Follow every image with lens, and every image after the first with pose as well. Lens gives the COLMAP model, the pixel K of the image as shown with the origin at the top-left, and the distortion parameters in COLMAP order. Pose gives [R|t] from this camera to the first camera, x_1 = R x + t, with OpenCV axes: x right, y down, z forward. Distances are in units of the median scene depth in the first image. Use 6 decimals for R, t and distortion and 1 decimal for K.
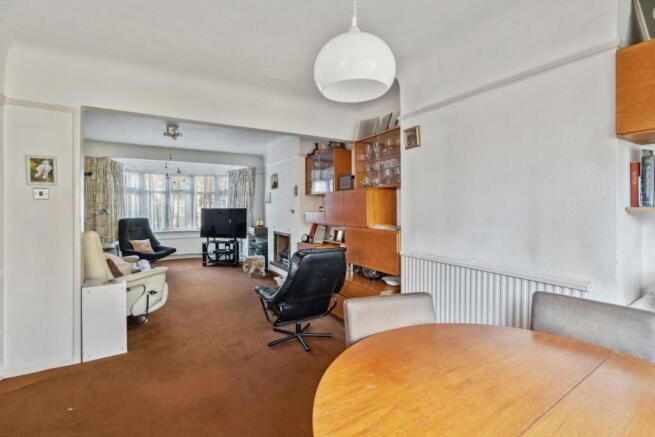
lens RADIAL K [[298.2, 0, 326.1], [0, 298.2, 213.9], [0, 0, 1]] dist [-0.001355, 0.000270]
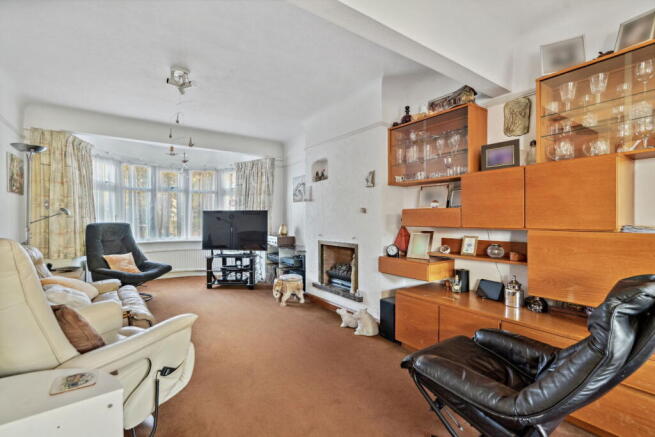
lens RADIAL K [[298.2, 0, 329.2], [0, 298.2, 225.1], [0, 0, 1]] dist [-0.001355, 0.000270]
pose [[0.996572, -0.000844, 0.082720, -0.192040], [0.000488, 0.999991, 0.004324, 0.016432], [-0.082723, -0.004269, 0.996563, 0.266786]]
